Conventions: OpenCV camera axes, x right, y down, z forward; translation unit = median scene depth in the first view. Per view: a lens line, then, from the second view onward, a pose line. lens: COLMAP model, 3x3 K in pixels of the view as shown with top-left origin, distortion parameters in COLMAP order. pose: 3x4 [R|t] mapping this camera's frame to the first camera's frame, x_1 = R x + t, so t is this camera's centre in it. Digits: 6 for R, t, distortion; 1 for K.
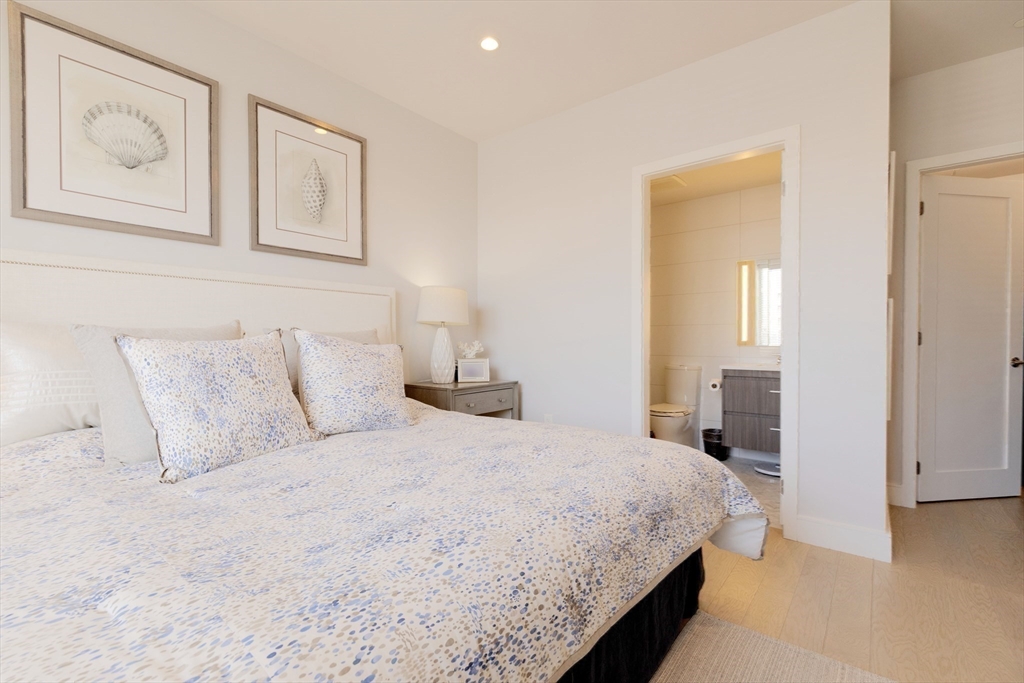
lens RADIAL K [[456.3, 0, 510.8], [0, 456.3, 343.8], [0, 0, 1]] dist [-0.000033, -0.001246]
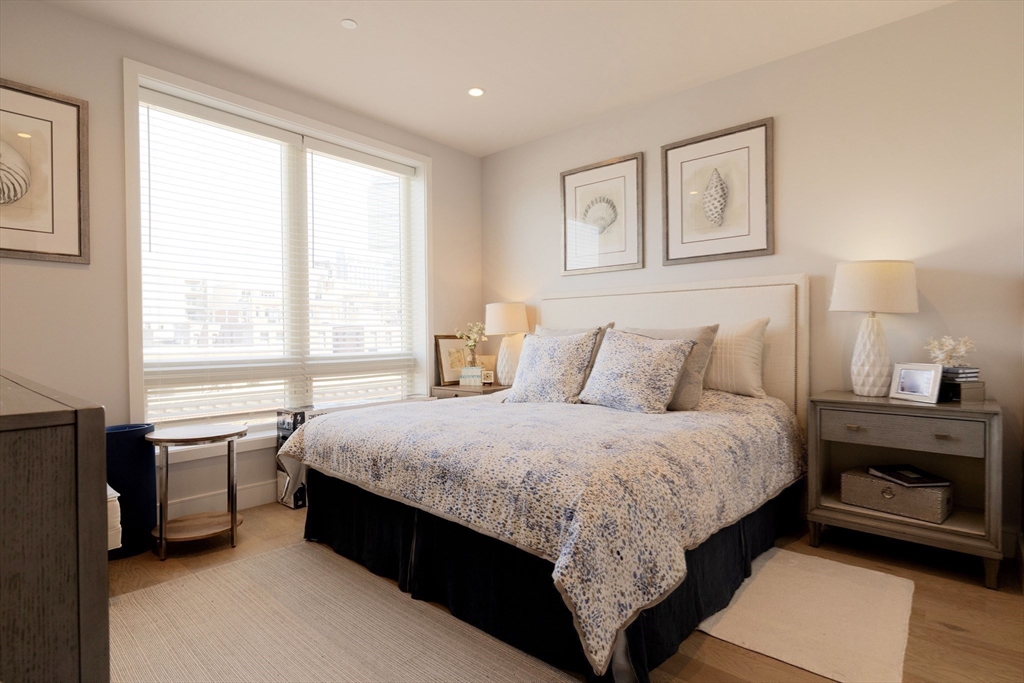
lens RADIAL K [[514.8, 0, 516.2], [0, 514.8, 340.0], [0, 0, 1]] dist [-0.000160, 0.000081]
pose [[-0.037785, 0.010047, -0.999235, 0.943077], [-0.005594, 0.999932, 0.010265, -0.008777], [0.999270, 0.005977, -0.037726, 0.665358]]
